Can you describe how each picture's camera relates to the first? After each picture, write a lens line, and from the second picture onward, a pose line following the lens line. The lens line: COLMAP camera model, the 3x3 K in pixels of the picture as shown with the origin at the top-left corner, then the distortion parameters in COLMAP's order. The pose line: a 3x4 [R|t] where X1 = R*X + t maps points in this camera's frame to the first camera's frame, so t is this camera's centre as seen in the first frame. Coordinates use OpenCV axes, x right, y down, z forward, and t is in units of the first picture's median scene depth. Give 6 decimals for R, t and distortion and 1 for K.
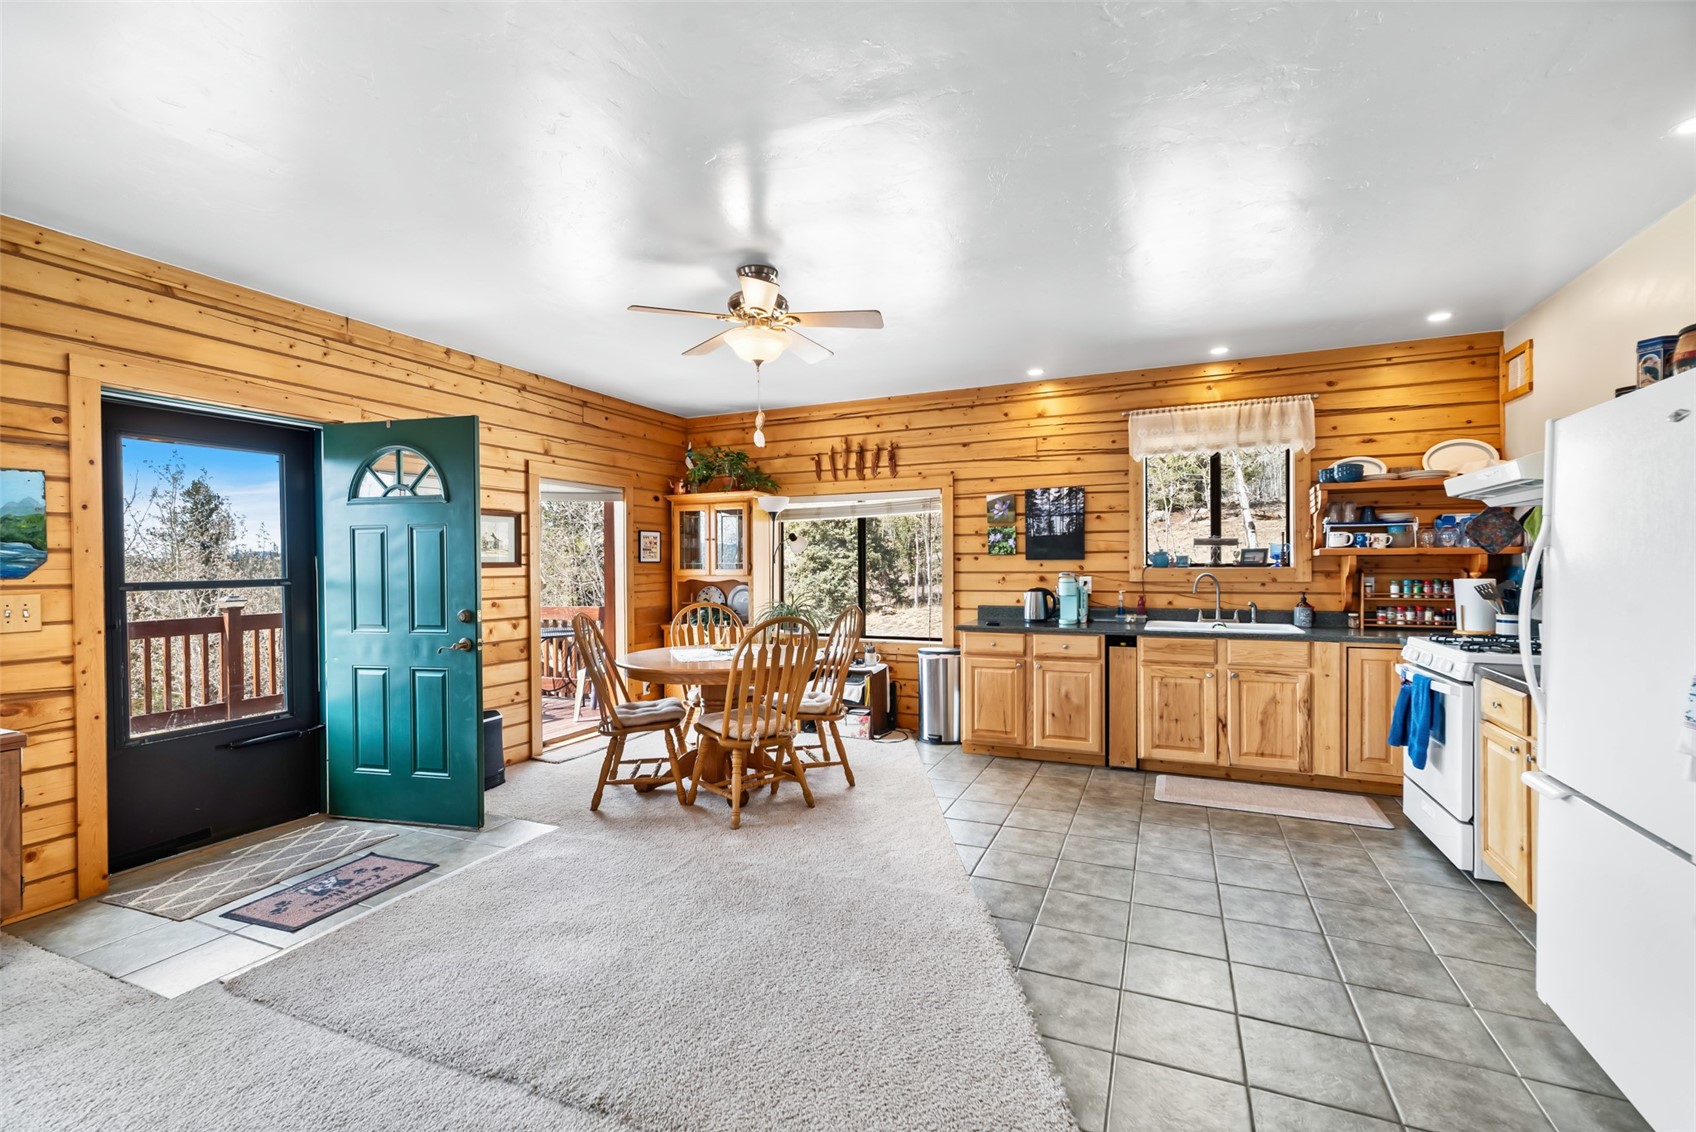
lens RADIAL K [[733.9, 0, 853.7], [0, 733.9, 570.4], [0, 0, 1]] dist [0.004597, 0.001598]
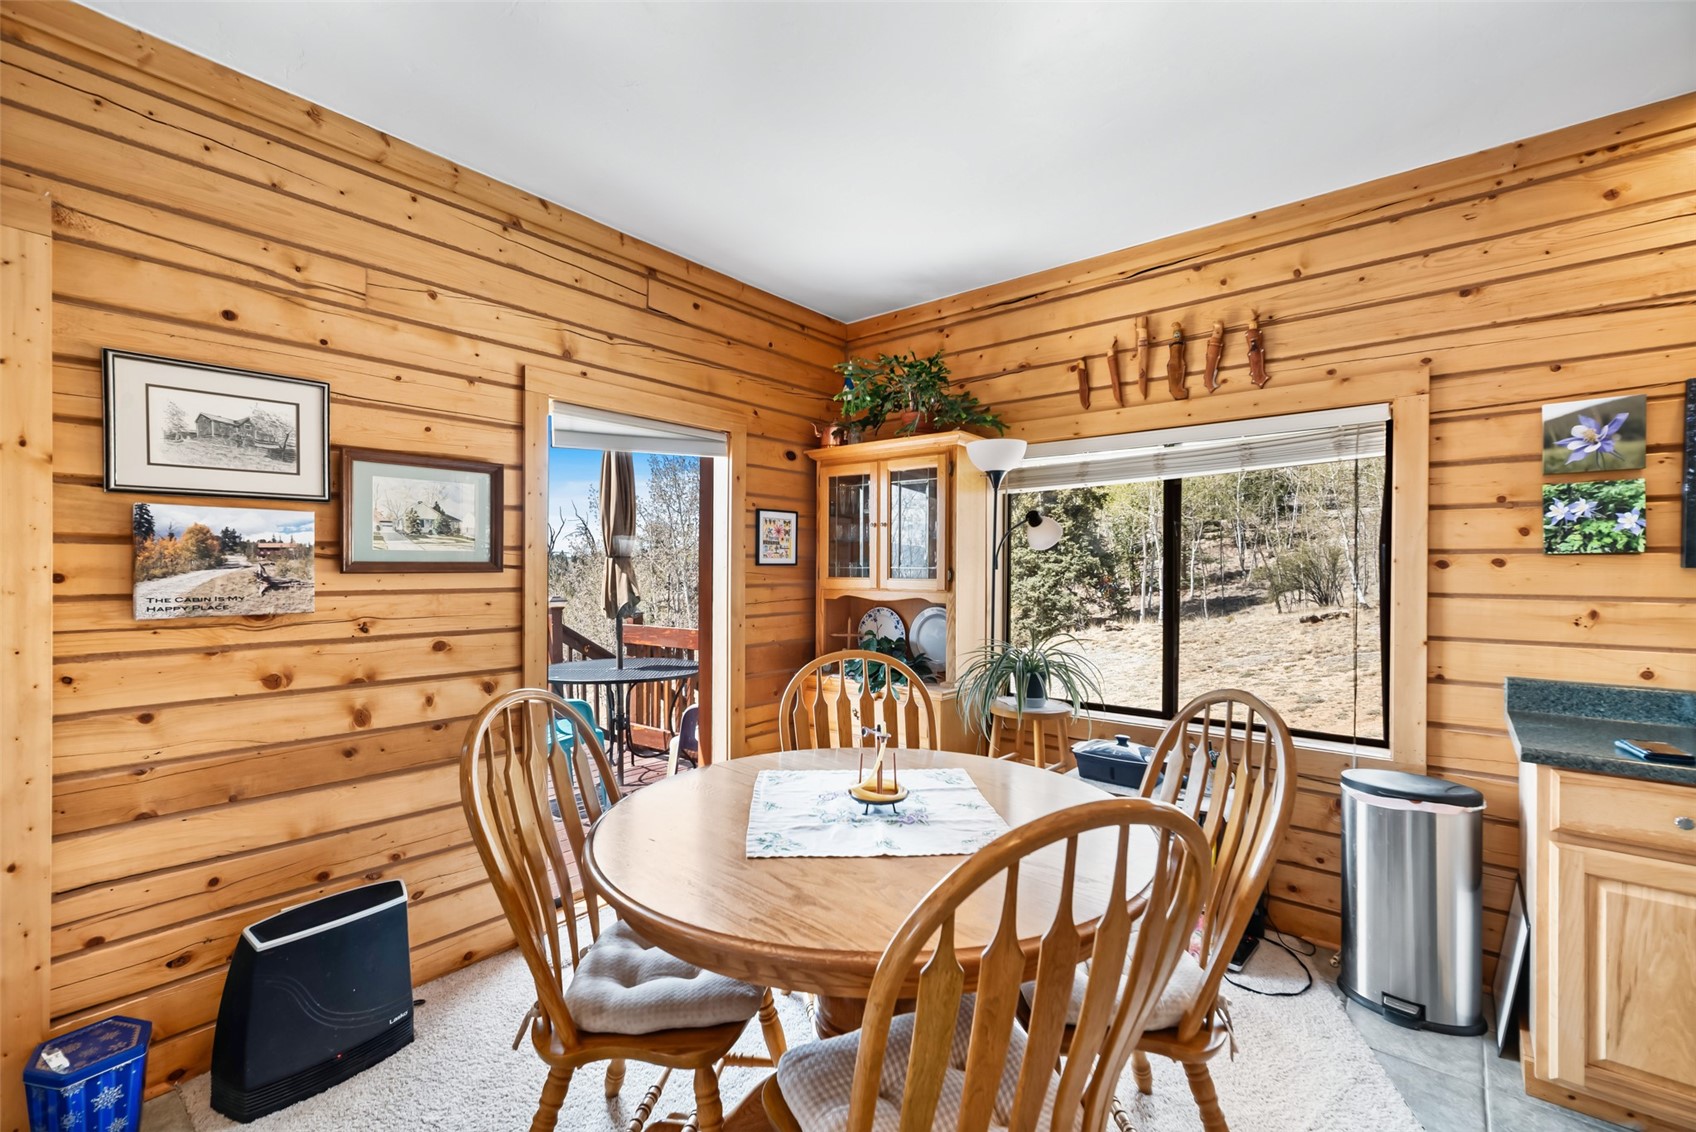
lens RADIAL K [[733.9, 0, 855.1], [0, 733.9, 571.0], [0, 0, 1]] dist [0.004597, 0.001598]
pose [[0.964193, 0.011510, -0.264950, -0.079221], [-0.012742, 0.999915, -0.002933, -0.006477], [0.264893, 0.006204, 0.964258, 0.559089]]
